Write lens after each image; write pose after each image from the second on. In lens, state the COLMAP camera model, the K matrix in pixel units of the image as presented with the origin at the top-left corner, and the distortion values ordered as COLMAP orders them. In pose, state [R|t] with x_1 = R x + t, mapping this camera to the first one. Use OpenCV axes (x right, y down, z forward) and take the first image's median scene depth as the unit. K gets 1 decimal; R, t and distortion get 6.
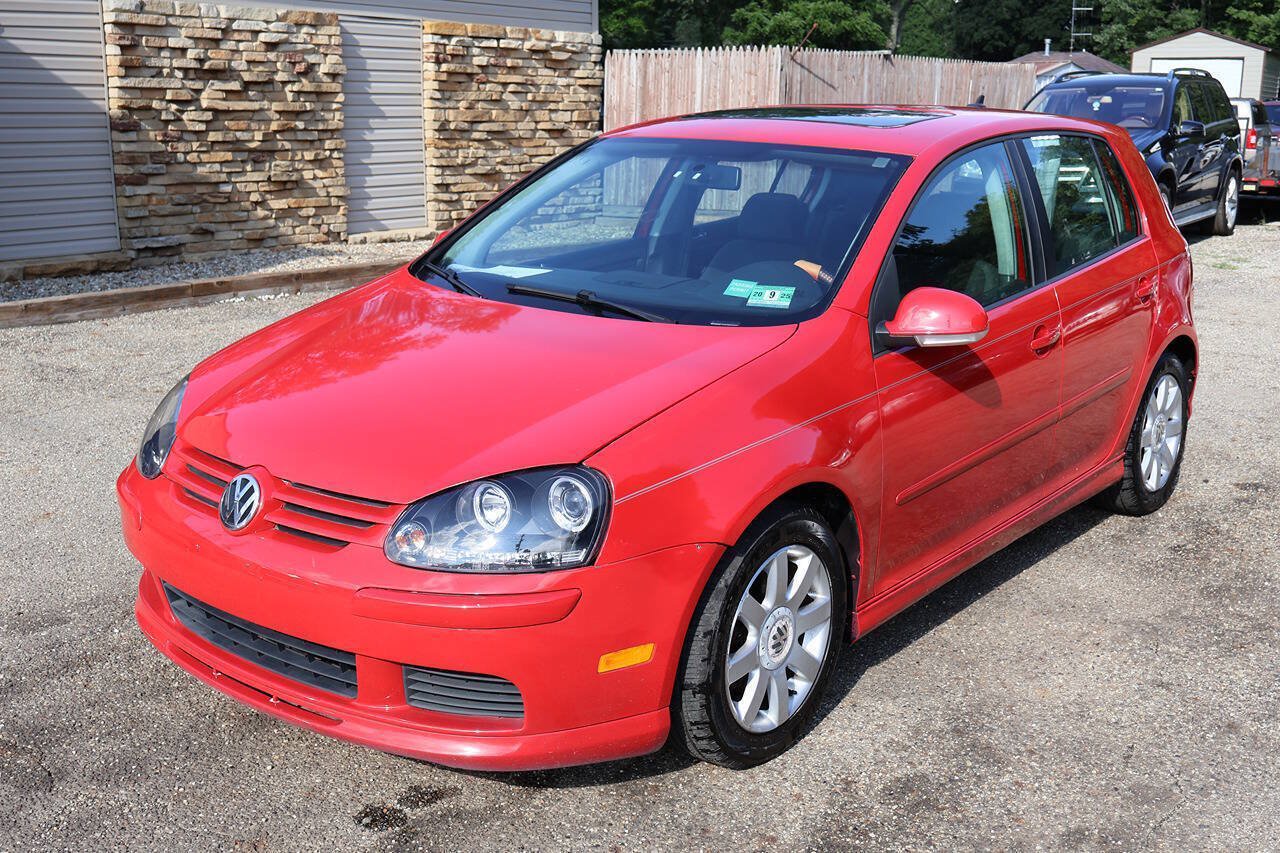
lens RADIAL K [[1379.3, 0, 639.9], [0, 1379.3, 420.2], [0, 0, 1]] dist [0.010431, 0.000000]
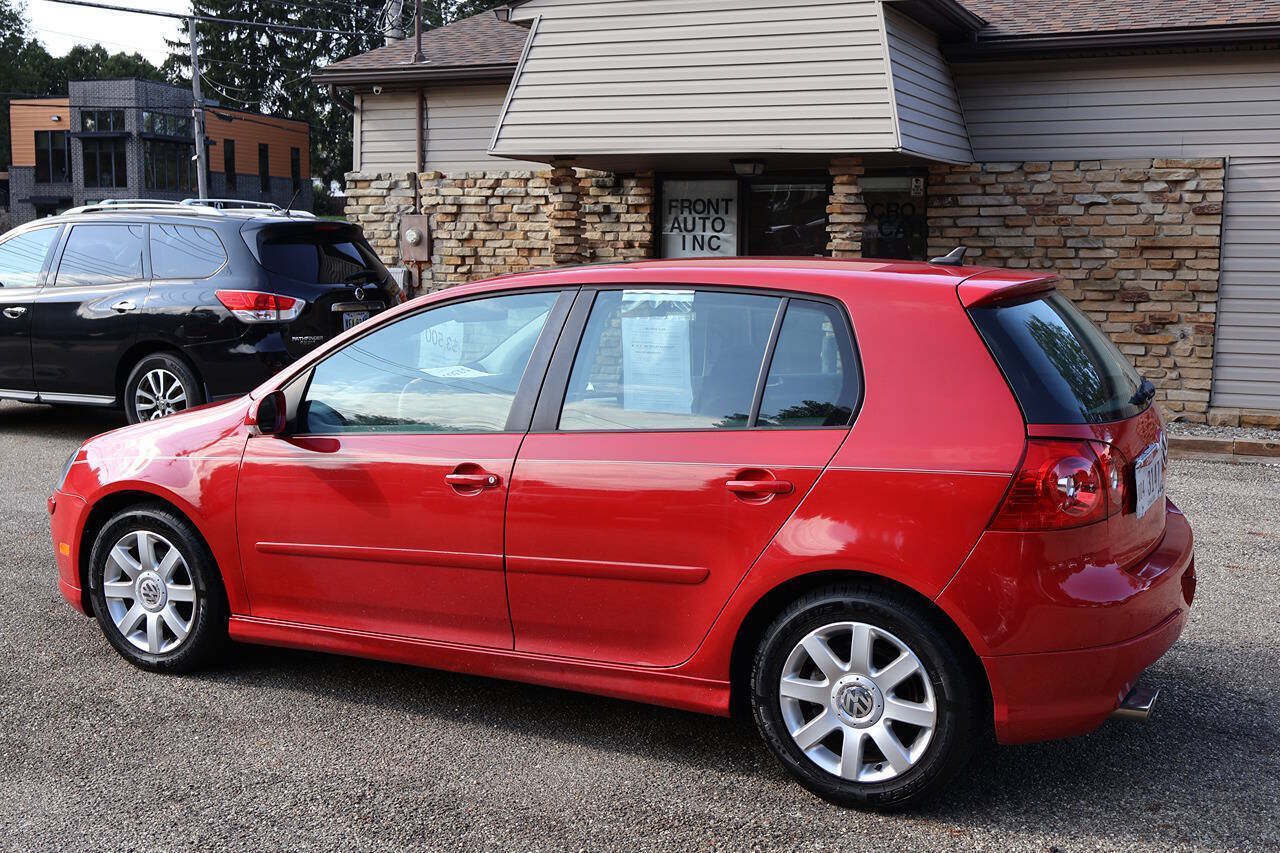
lens RADIAL K [[1379.3, 0, 640.2], [0, 1379.3, 430.1], [0, 0, 1]] dist [0.010431, 0.000000]
pose [[0.203991, 0.122025, -0.971338, 0.412221], [-0.226552, 0.971151, 0.074423, -0.062564], [0.952398, 0.204877, 0.225751, 0.277254]]
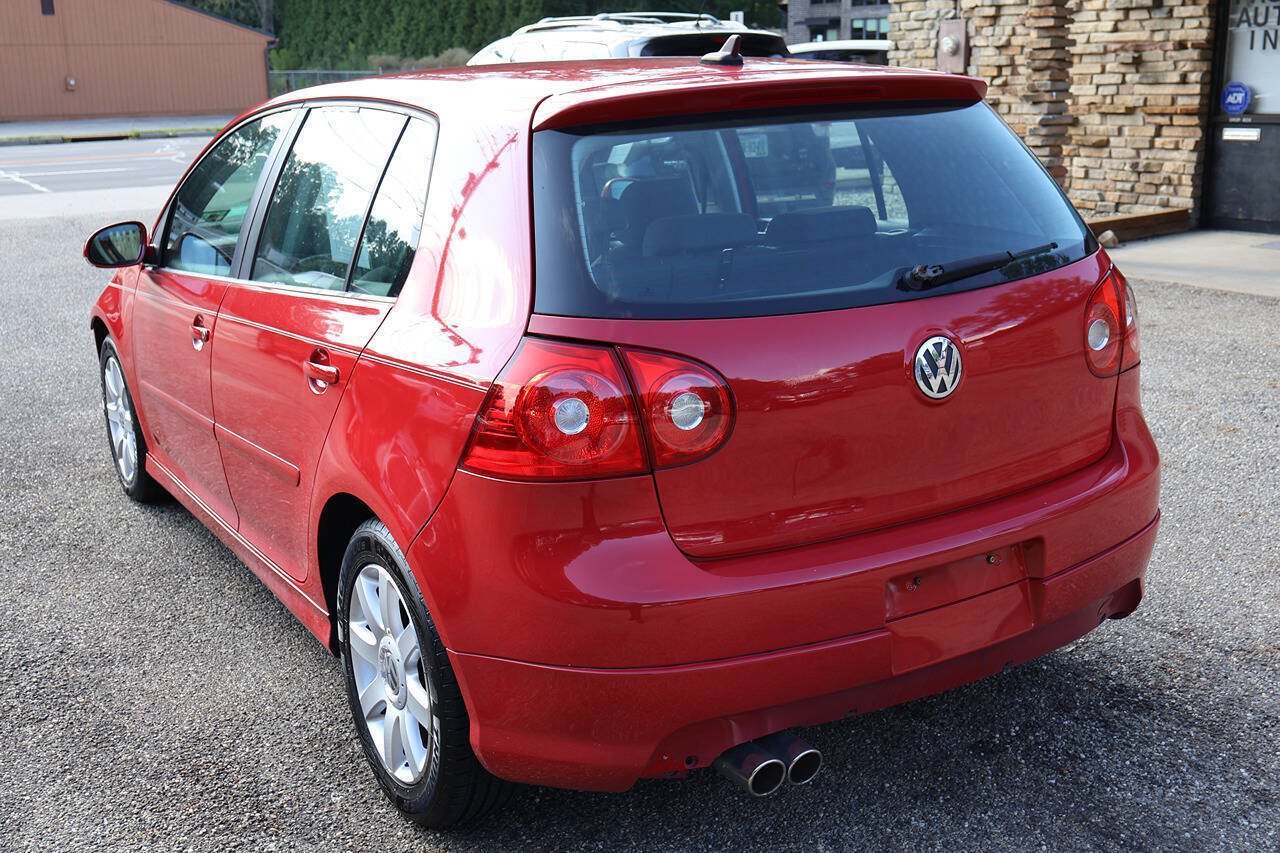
lens RADIAL K [[1379.3, 0, 640.5], [0, 1379.3, 425.8], [0, 0, 1]] dist [0.010431, 0.000000]
pose [[-0.340418, 0.235474, -0.910312, 0.386933], [-0.193198, 0.929961, 0.312805, -0.074695], [0.920212, 0.282355, -0.271083, 0.333588]]
